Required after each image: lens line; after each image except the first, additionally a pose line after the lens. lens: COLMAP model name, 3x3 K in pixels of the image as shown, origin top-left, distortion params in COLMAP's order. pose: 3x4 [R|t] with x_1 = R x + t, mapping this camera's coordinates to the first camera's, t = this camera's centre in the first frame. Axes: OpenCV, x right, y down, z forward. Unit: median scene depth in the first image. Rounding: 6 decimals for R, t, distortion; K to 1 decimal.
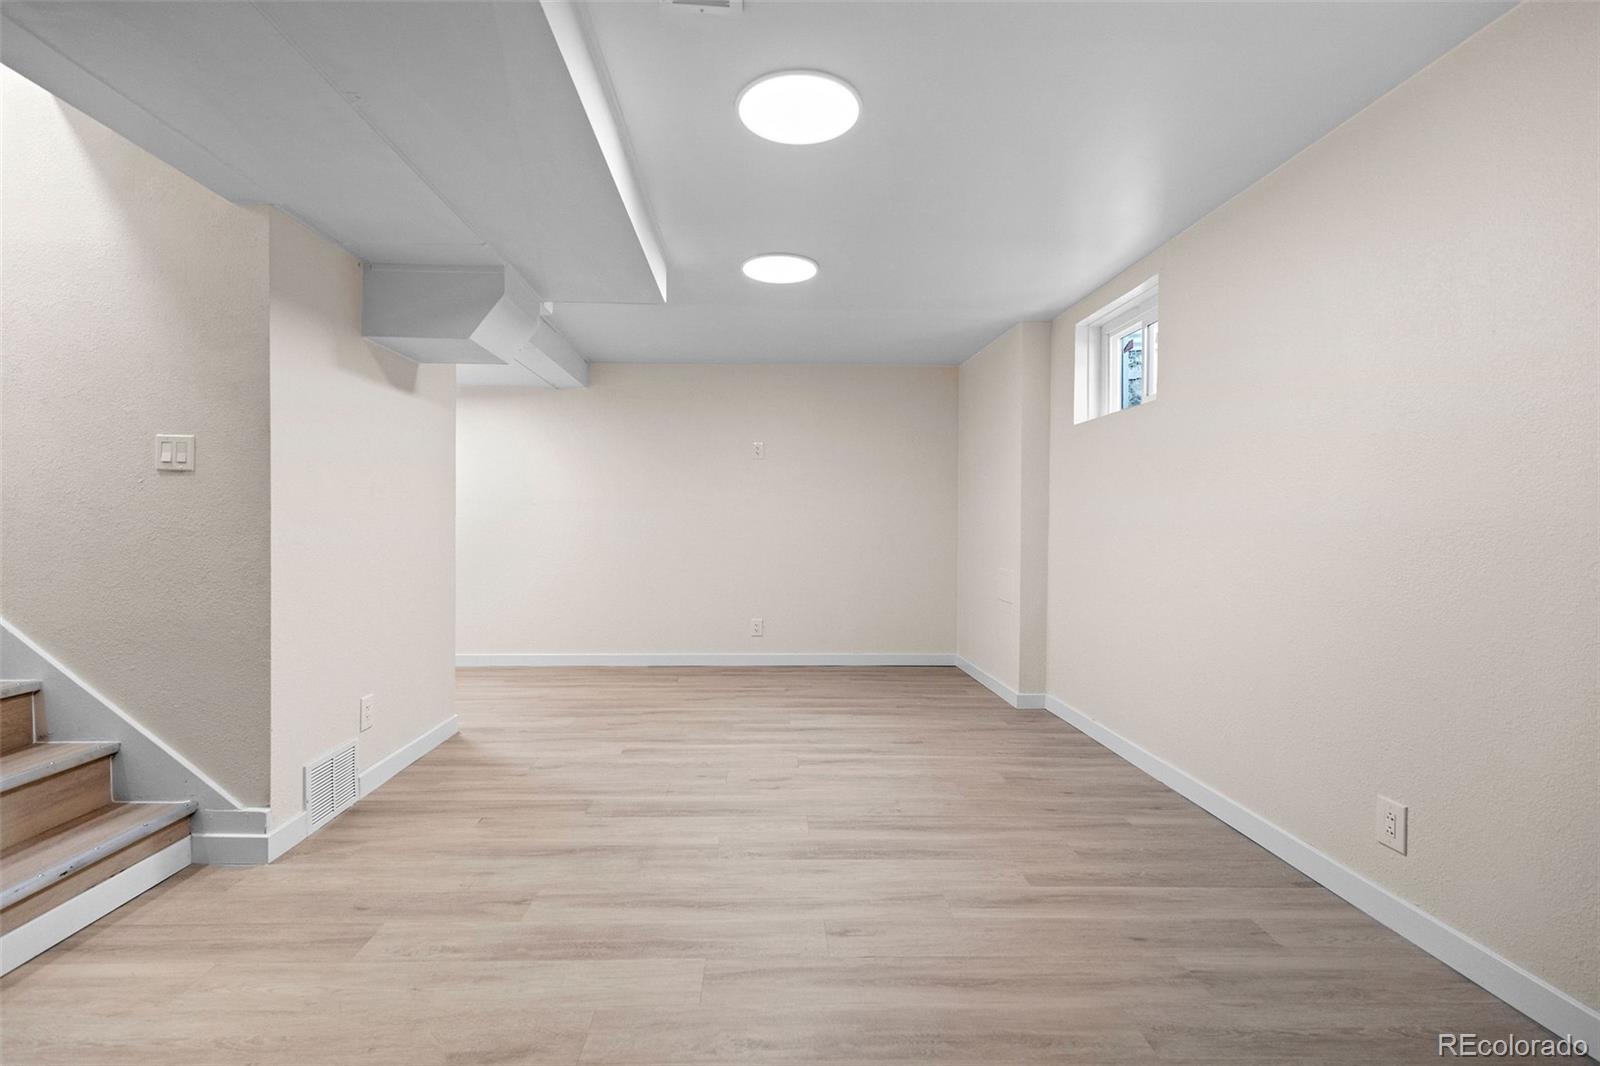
lens RADIAL K [[729.4, 0, 796.5], [0, 729.4, 529.2], [0, 0, 1]] dist [0.003839, 0.000734]
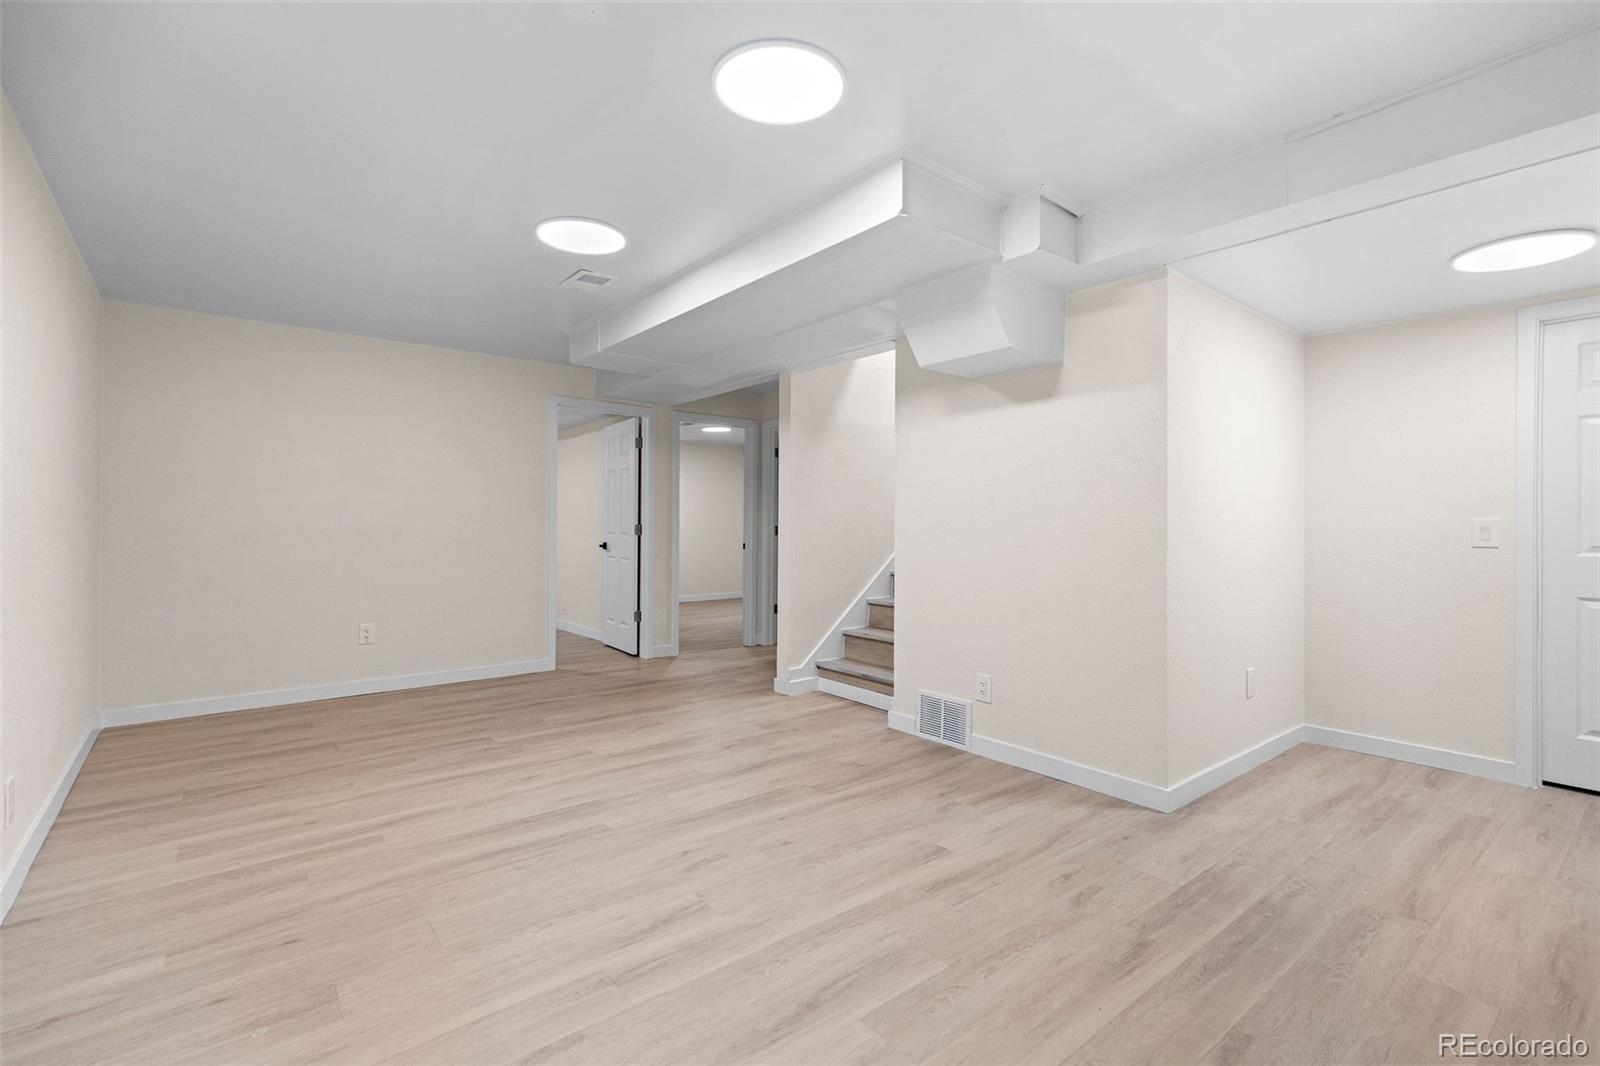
lens RADIAL K [[729.4, 0, 802.0], [0, 729.4, 528.5], [0, 0, 1]] dist [0.003839, 0.000734]
pose [[-0.810798, -0.008943, -0.585257, 0.392500], [-0.015968, 0.999849, 0.006843, -0.016019], [0.585108, 0.014893, -0.810819, 1.969790]]
